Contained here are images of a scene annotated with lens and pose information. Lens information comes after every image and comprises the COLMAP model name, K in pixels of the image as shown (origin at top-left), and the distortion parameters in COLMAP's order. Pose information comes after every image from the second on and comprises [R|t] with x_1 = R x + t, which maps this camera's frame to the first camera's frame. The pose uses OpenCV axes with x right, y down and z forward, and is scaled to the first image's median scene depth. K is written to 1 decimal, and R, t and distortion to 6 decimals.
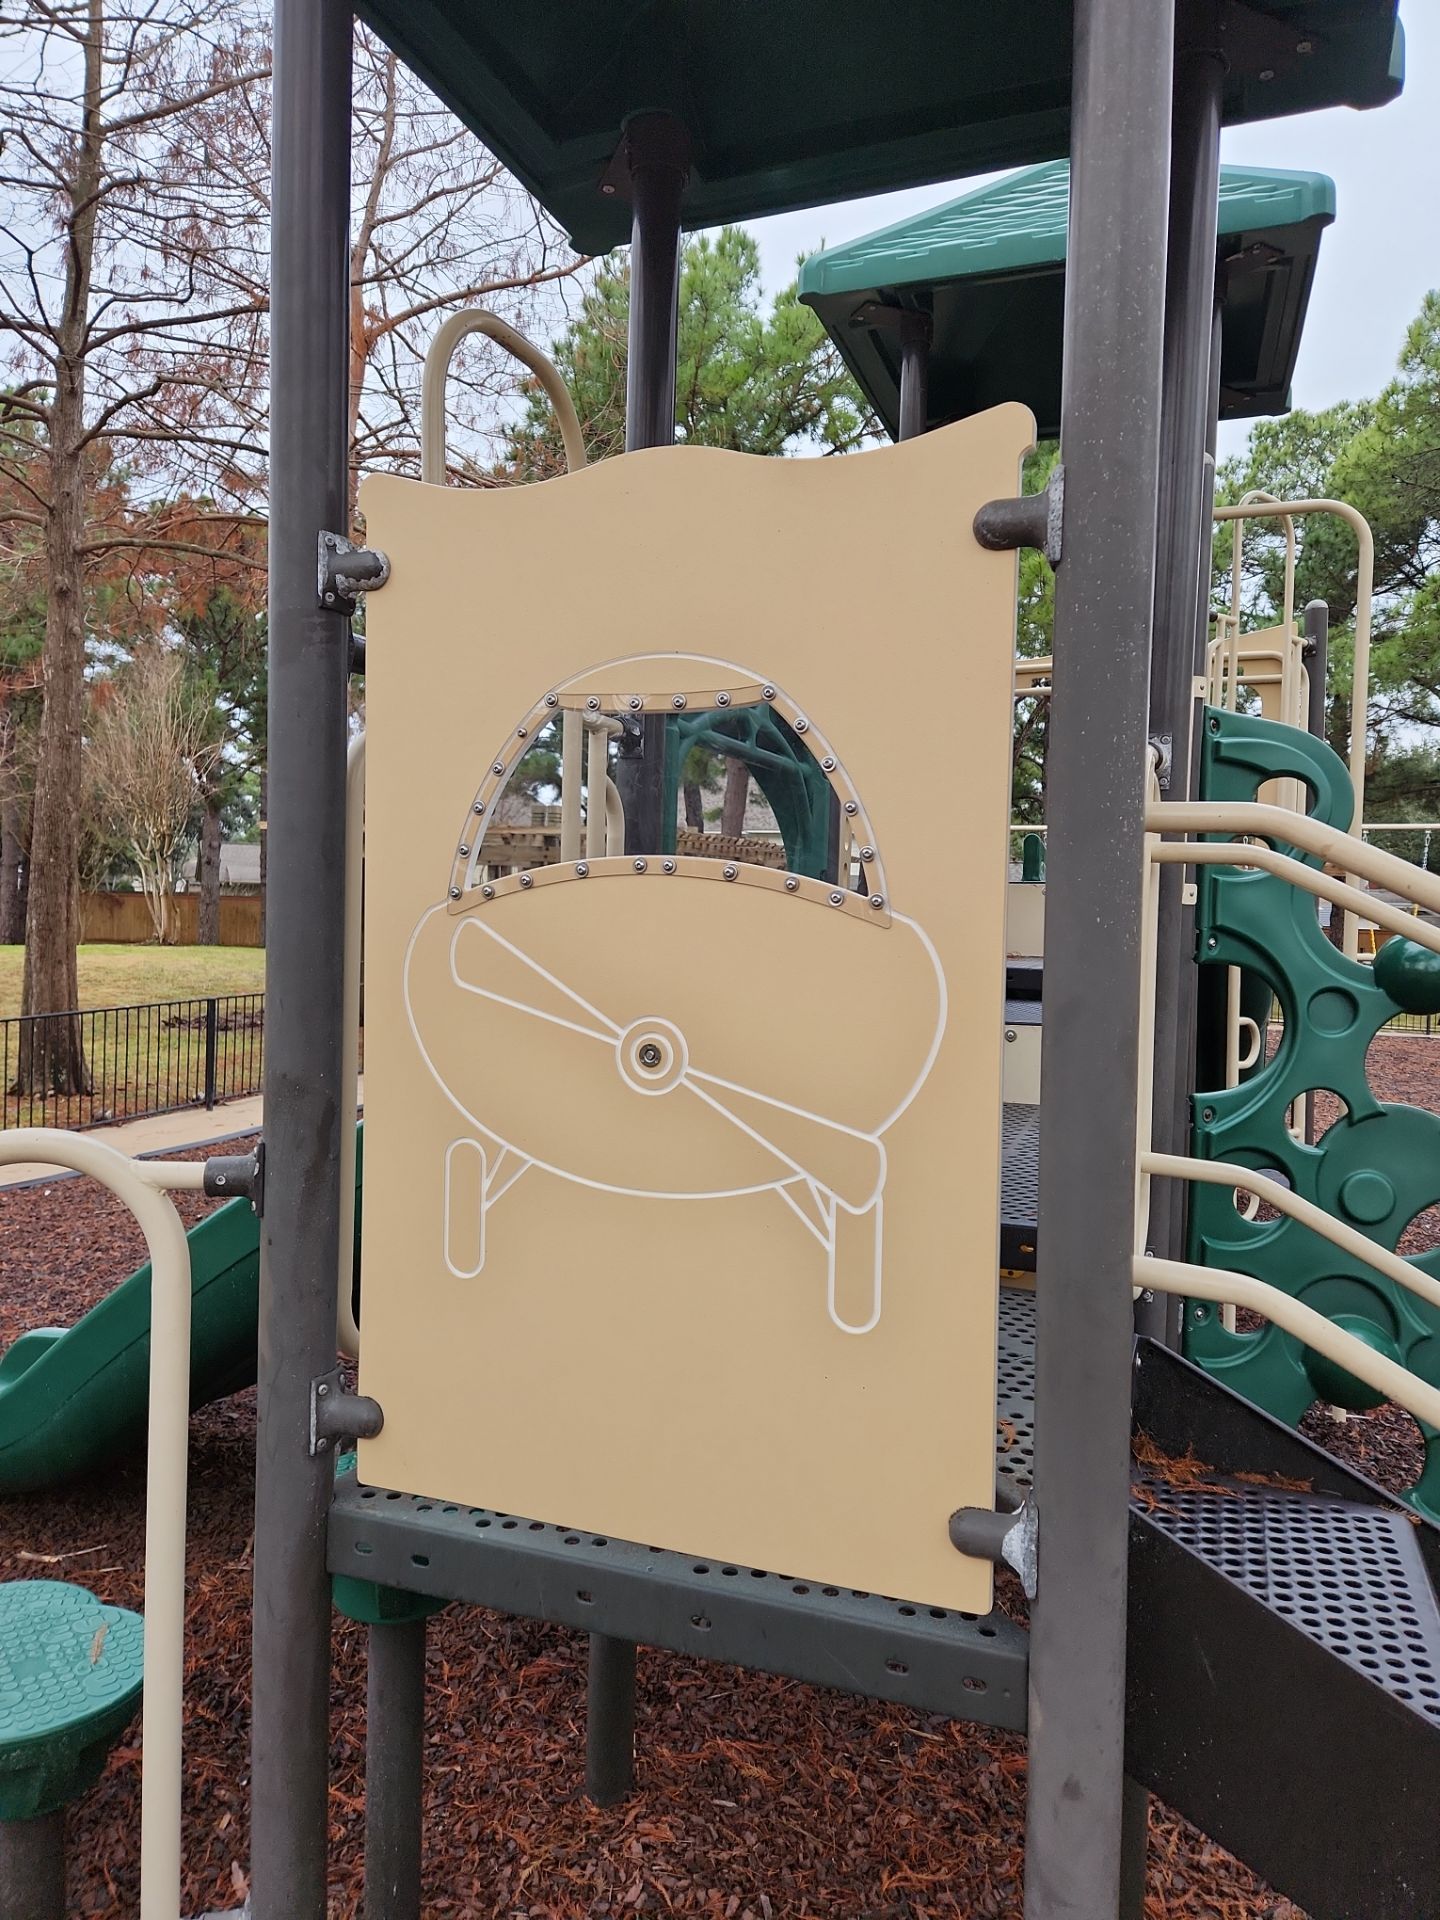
lens RADIAL K [[1262.6, 0, 702.5], [0, 1262.6, 957.7], [0, 0, 1]] dist [0.111663, -0.100670]
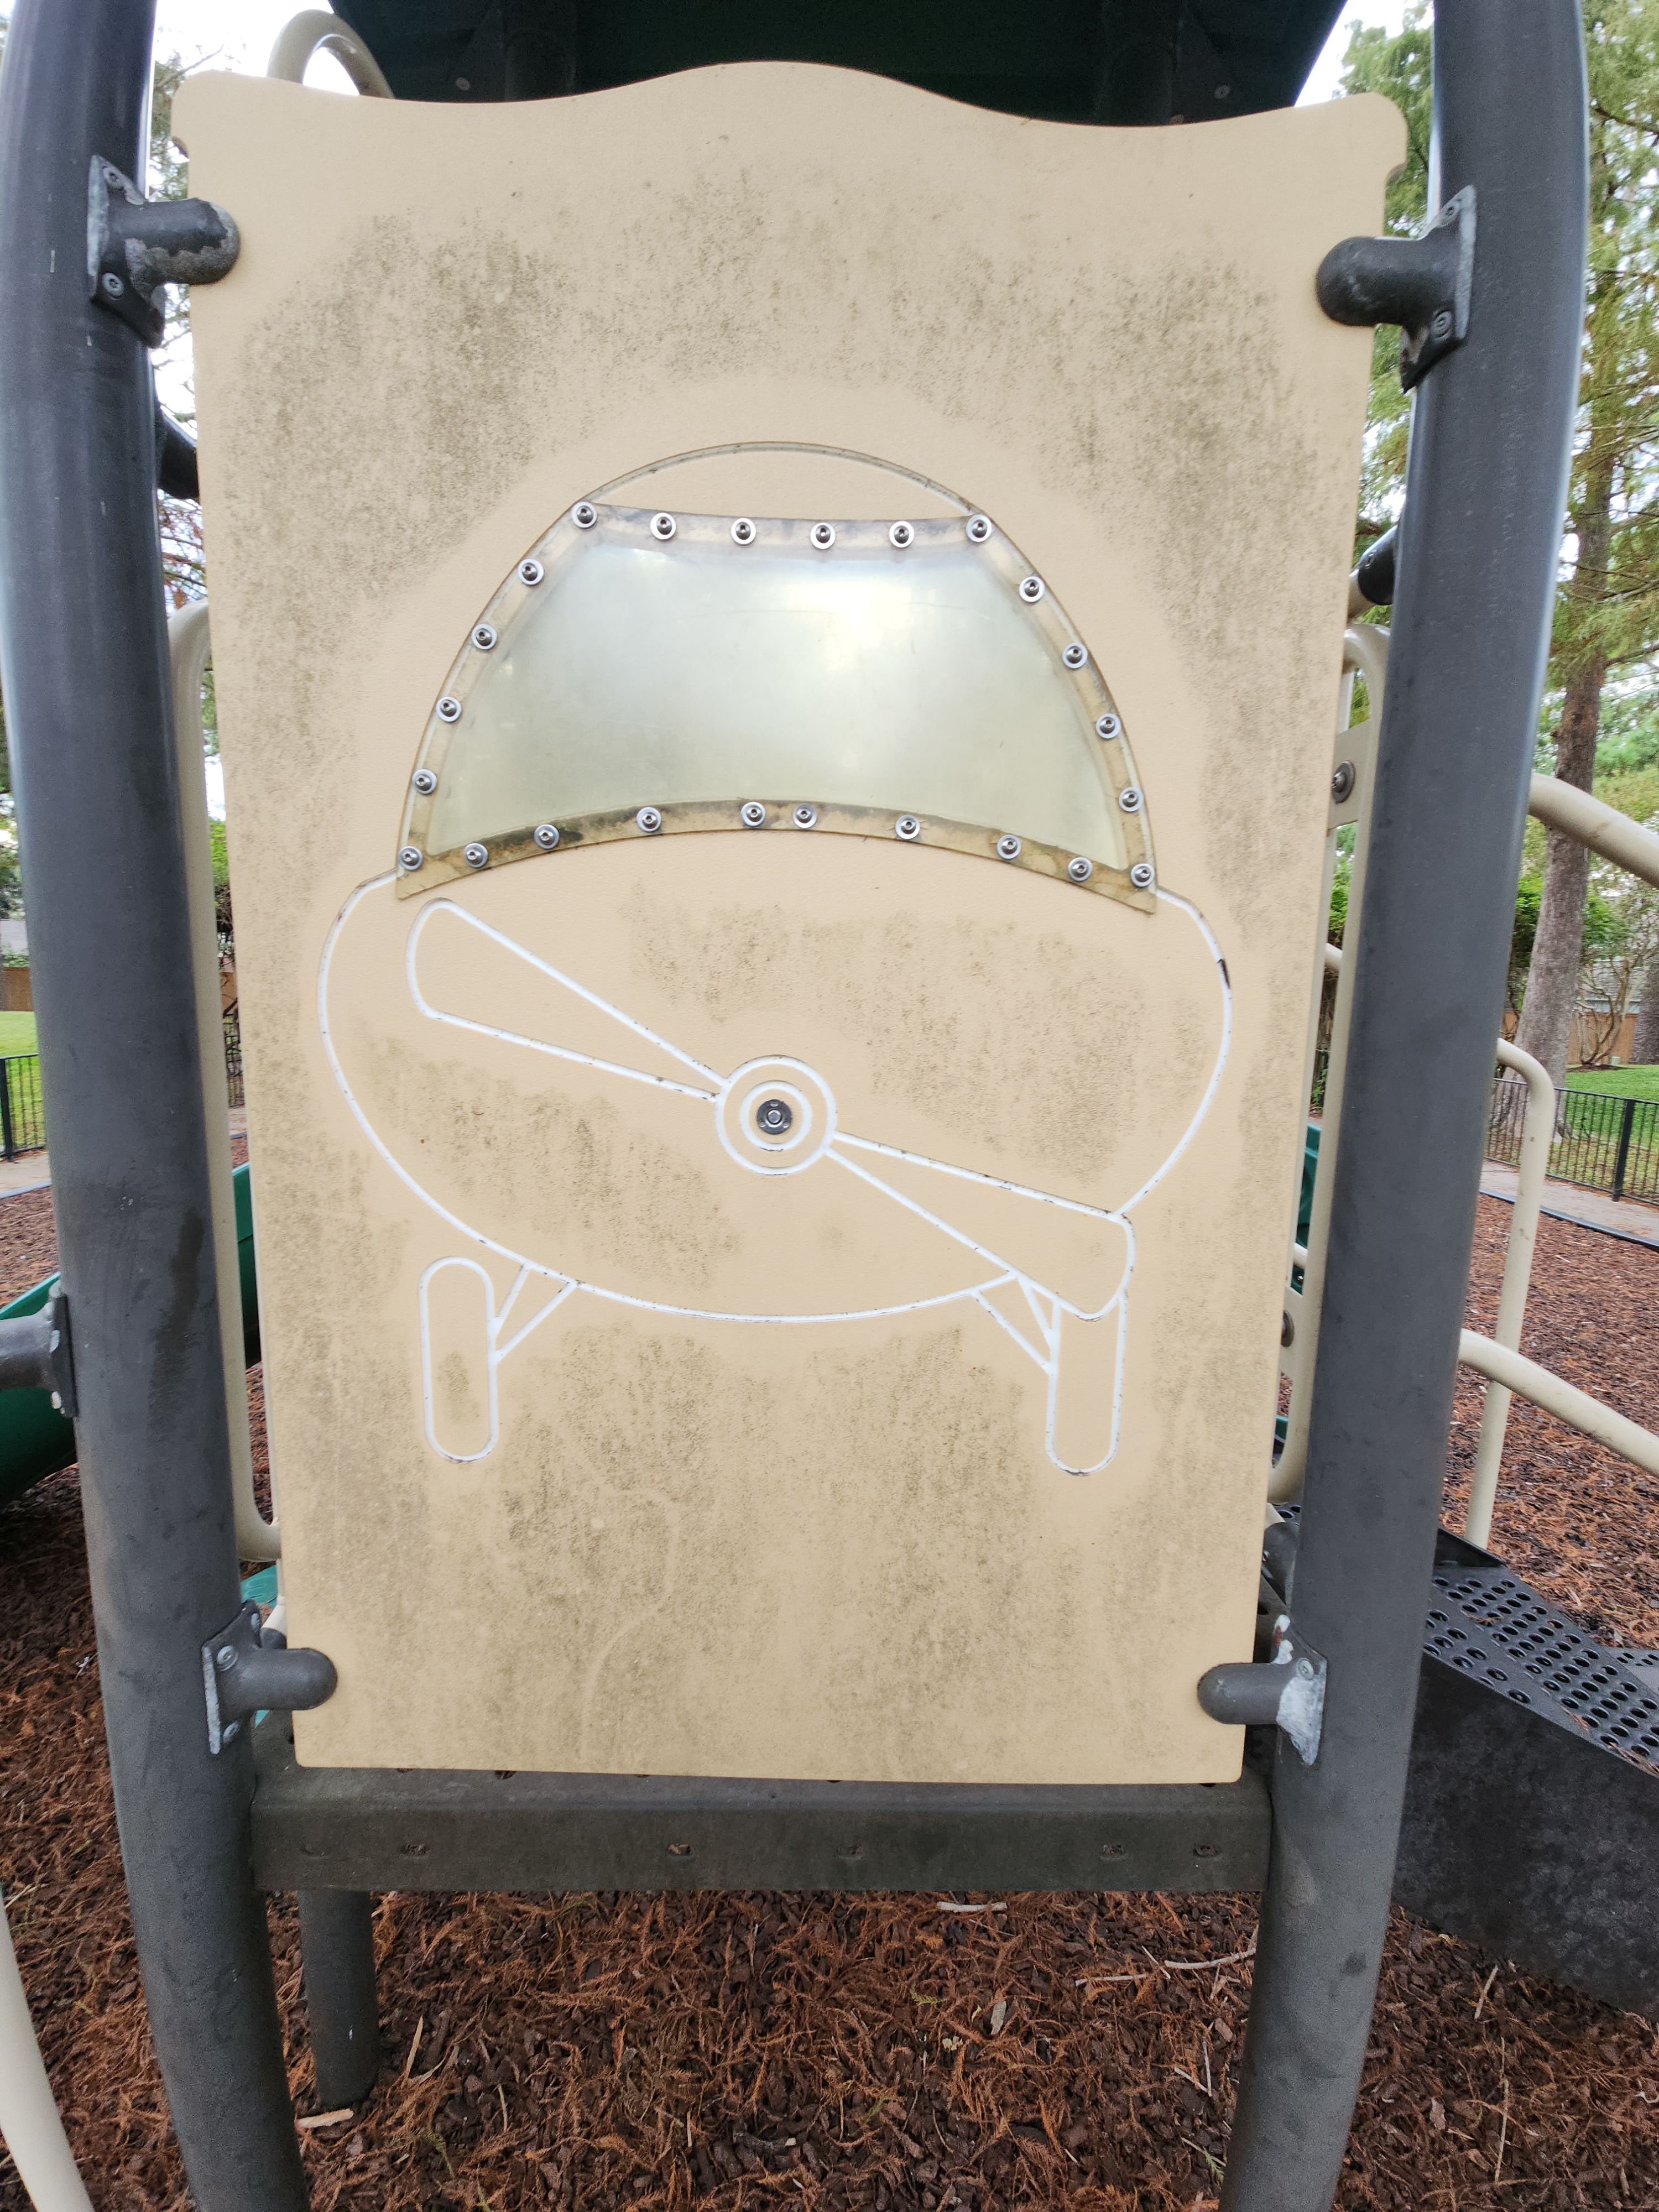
lens RADIAL K [[884.1, 0, 823.2], [0, 884.1, 1104.3], [0, 0, 1]] dist [0.014543, -0.010264]
pose [[0.930440, -0.053875, 0.362463, -0.181748], [0.014950, 0.993891, 0.109352, 0.021333], [-0.366140, -0.096327, 0.925561, 0.564188]]
